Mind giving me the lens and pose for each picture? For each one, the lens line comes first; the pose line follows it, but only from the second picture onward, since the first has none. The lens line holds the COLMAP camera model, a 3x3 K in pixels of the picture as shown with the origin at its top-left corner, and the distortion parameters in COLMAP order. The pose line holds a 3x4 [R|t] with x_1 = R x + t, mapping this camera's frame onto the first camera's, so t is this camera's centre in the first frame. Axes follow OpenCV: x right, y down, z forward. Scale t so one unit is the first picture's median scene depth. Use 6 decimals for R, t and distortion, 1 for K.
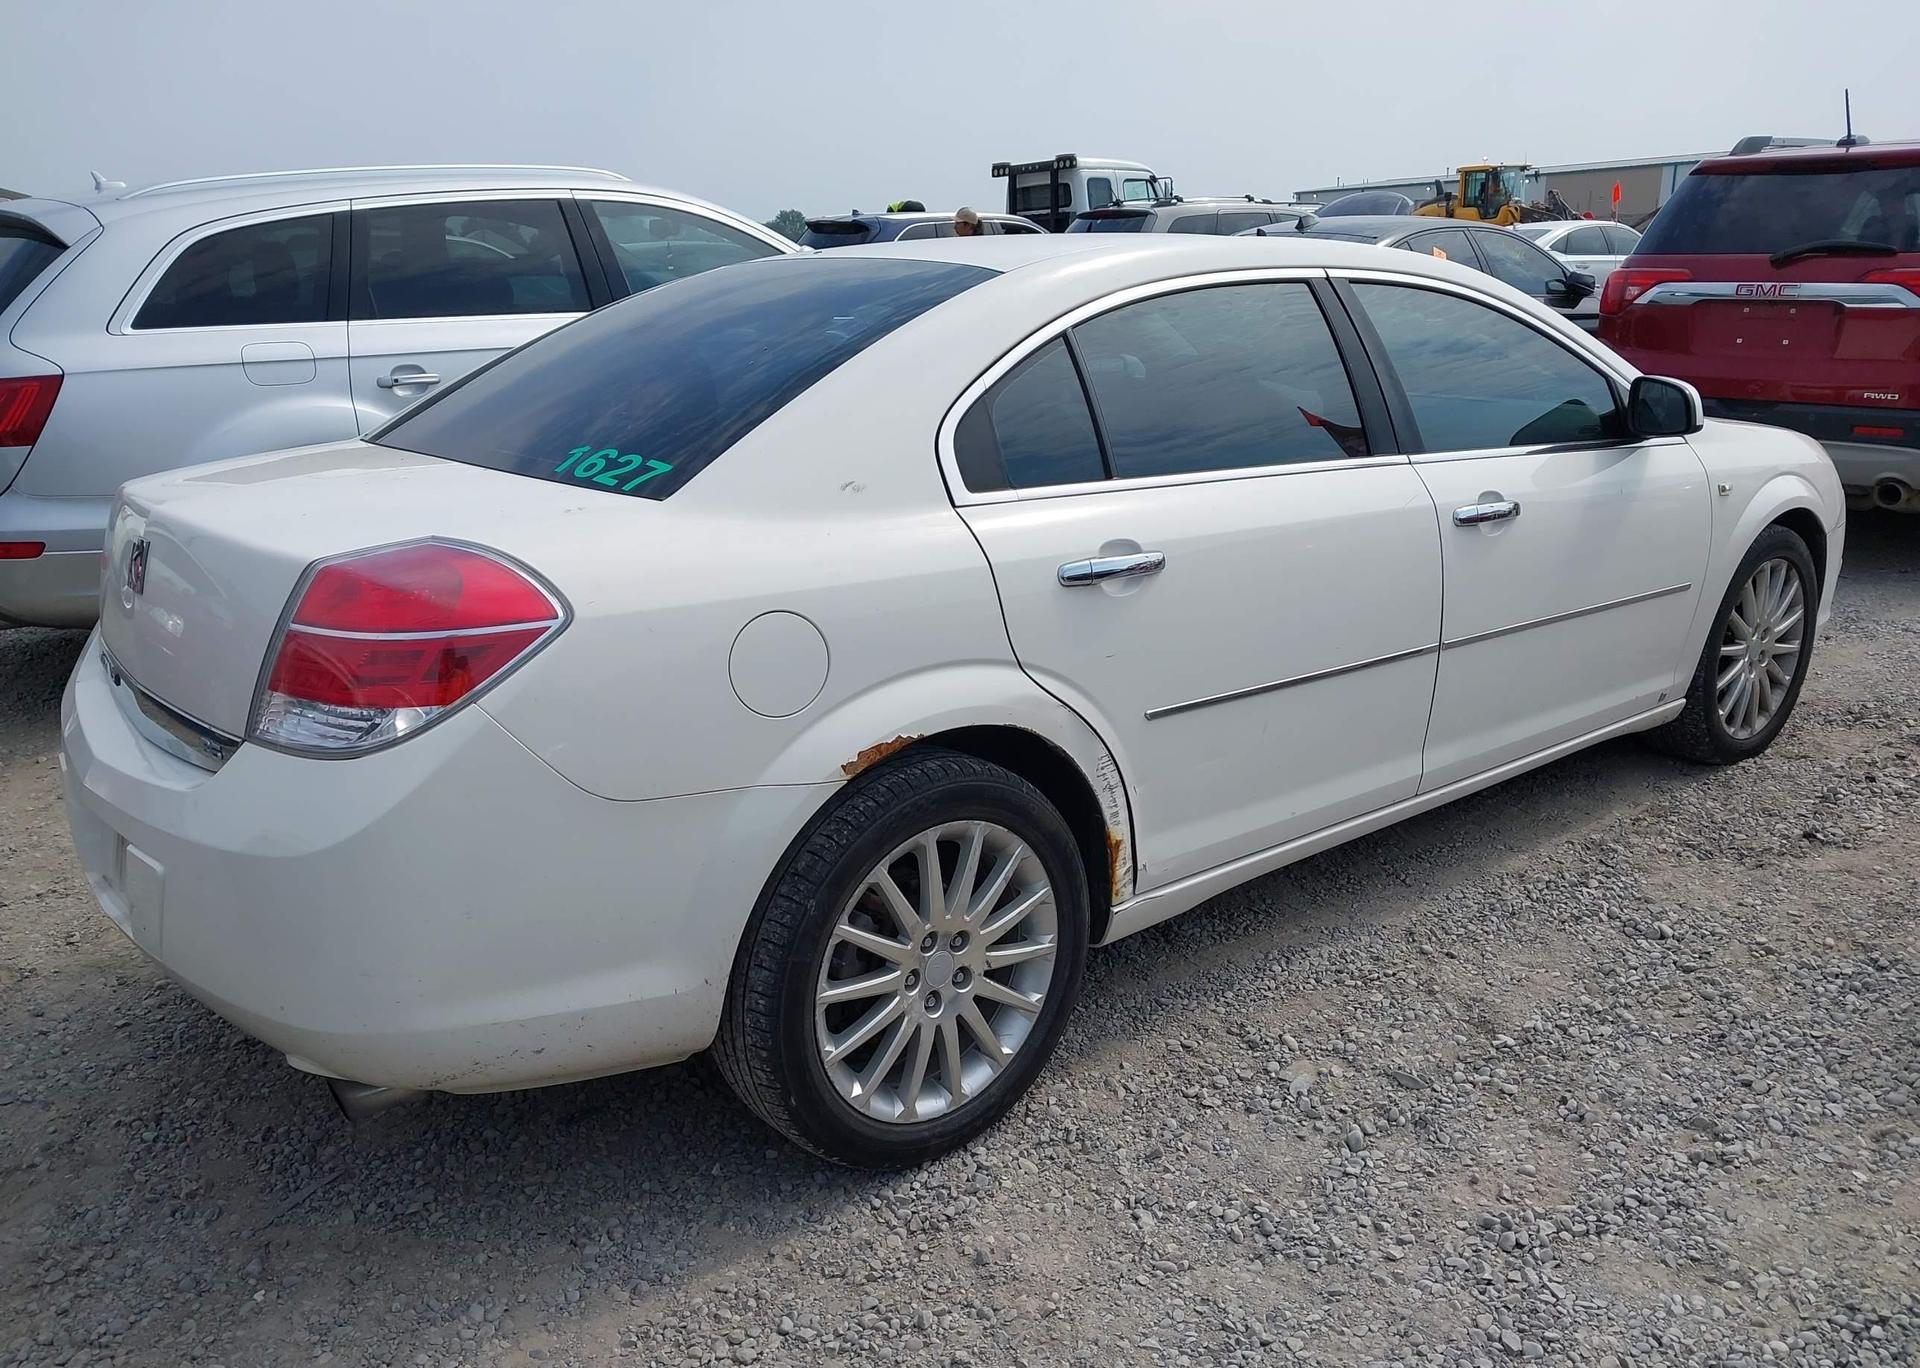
lens RADIAL K [[1518.2, 0, 992.5], [0, 1518.2, 687.1], [0, 0, 1]] dist [0.004096, -0.001497]
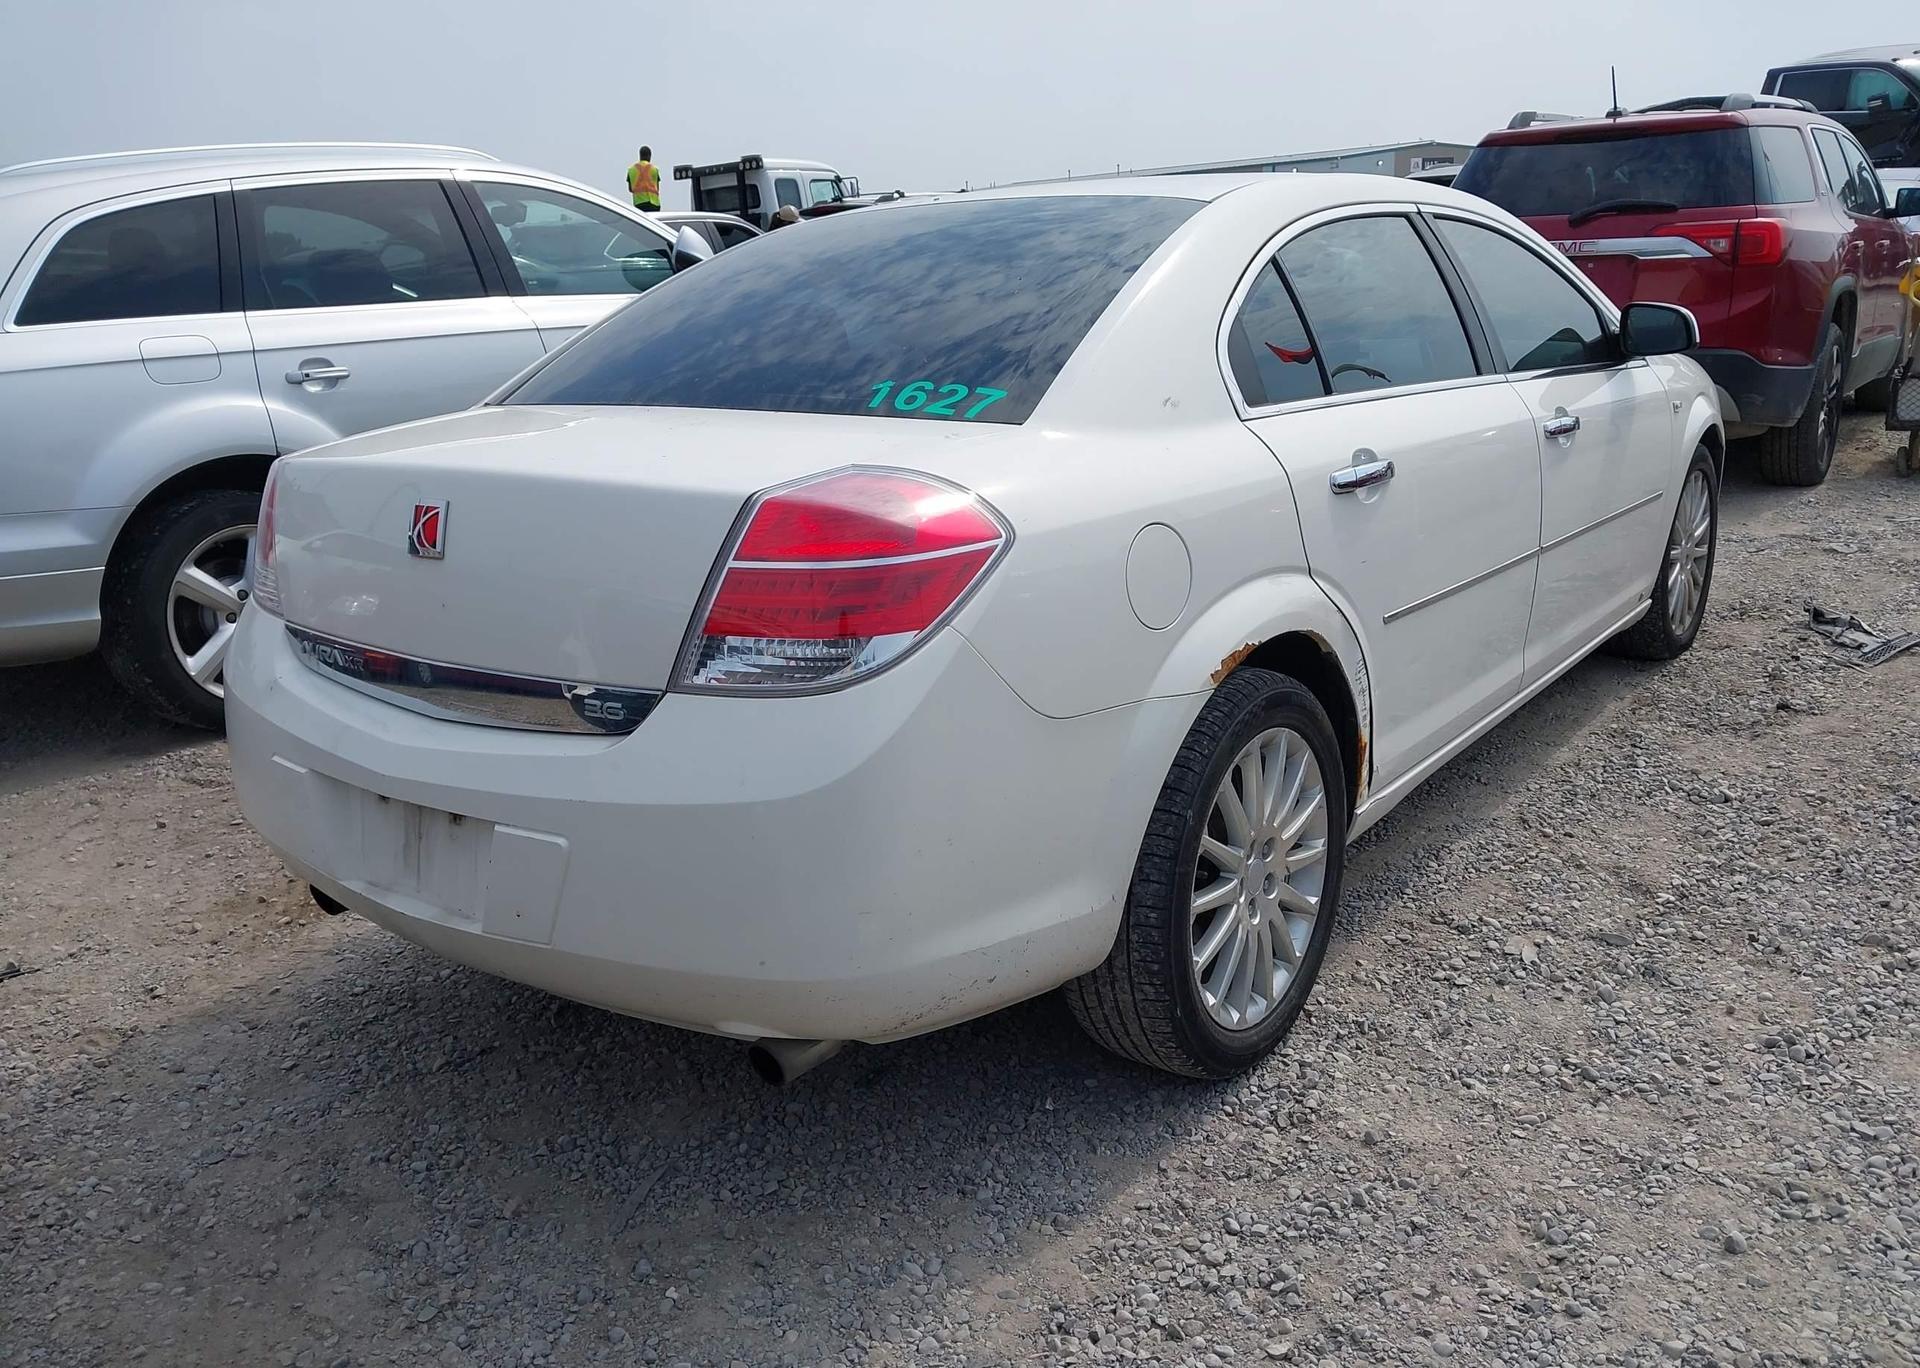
lens RADIAL K [[1518.2, 0, 992.5], [0, 1518.2, 687.1], [0, 0, 1]] dist [0.004096, -0.001497]
pose [[0.973046, -0.088494, 0.212957, -0.326768], [0.089444, 0.995978, 0.005188, 0.029579], [-0.212560, 0.014000, 0.977048, 0.027733]]
